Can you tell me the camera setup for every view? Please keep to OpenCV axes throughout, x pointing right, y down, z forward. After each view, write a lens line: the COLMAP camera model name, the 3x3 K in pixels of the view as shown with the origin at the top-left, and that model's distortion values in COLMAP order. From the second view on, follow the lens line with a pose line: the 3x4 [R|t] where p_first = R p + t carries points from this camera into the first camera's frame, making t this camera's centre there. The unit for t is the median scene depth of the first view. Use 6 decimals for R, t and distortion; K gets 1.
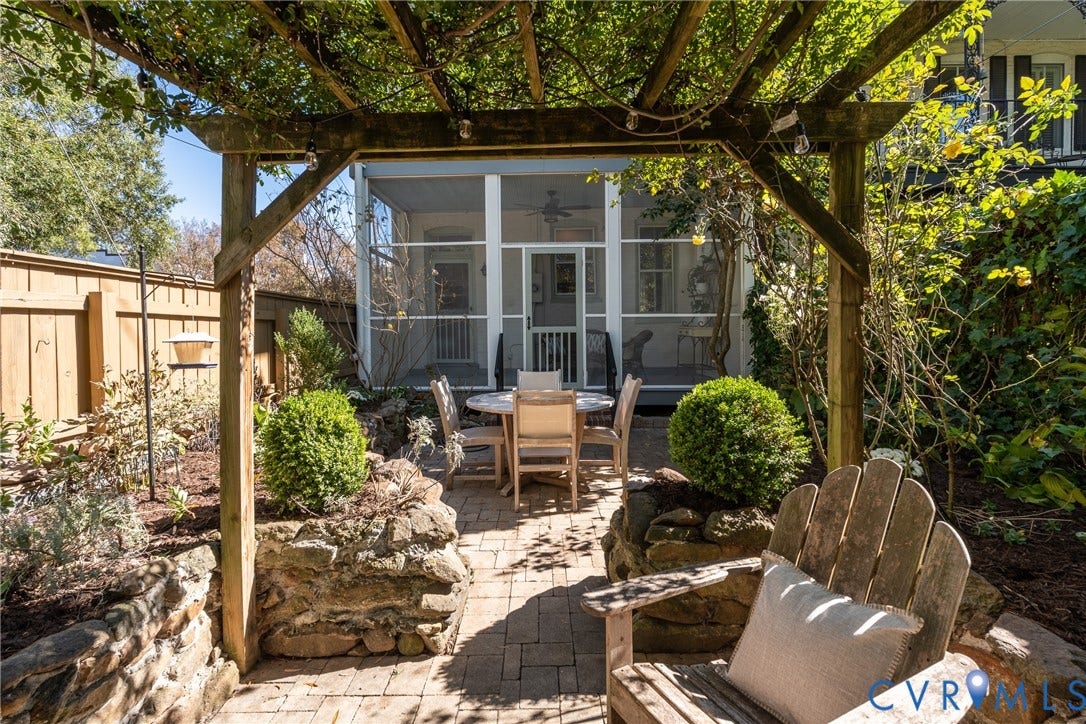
lens RADIAL K [[482.1, 0, 542.9], [0, 482.1, 345.1], [0, 0, 1]] dist [-0.004802, -0.000290]
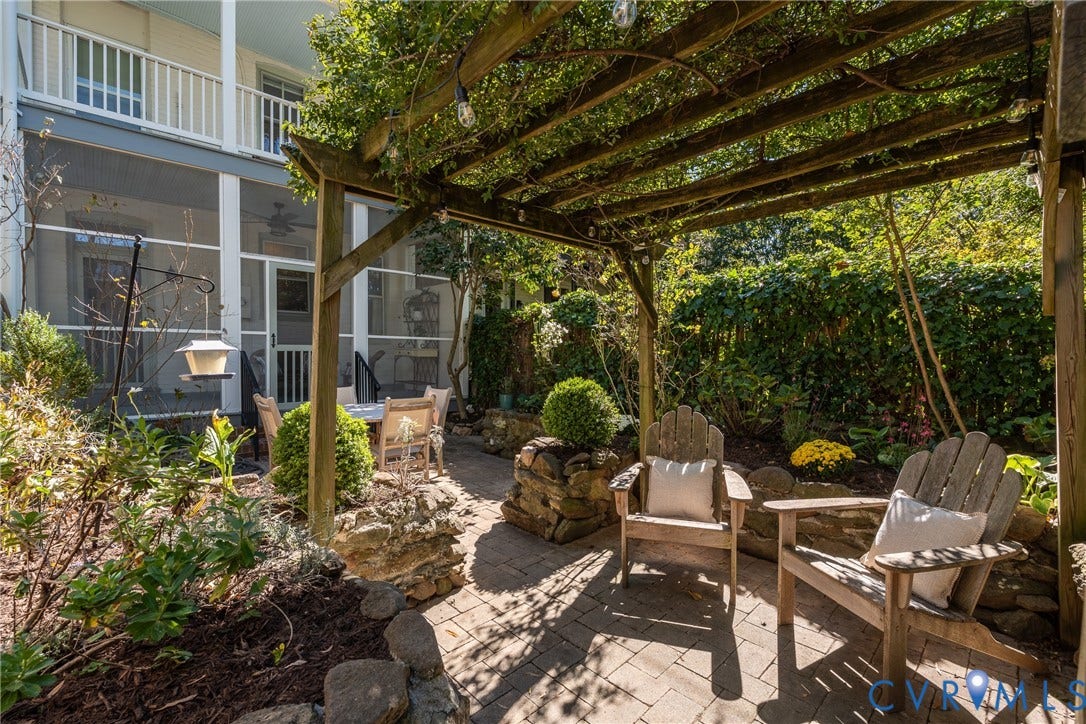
lens RADIAL K [[482.1, 0, 531.6], [0, 482.1, 360.9], [0, 0, 1]] dist [-0.004802, -0.000290]
pose [[0.716381, 0.003466, 0.697700, -1.004815], [0.006925, 0.999903, -0.012077, 0.029213], [-0.697675, 0.013483, 0.716288, -0.106964]]
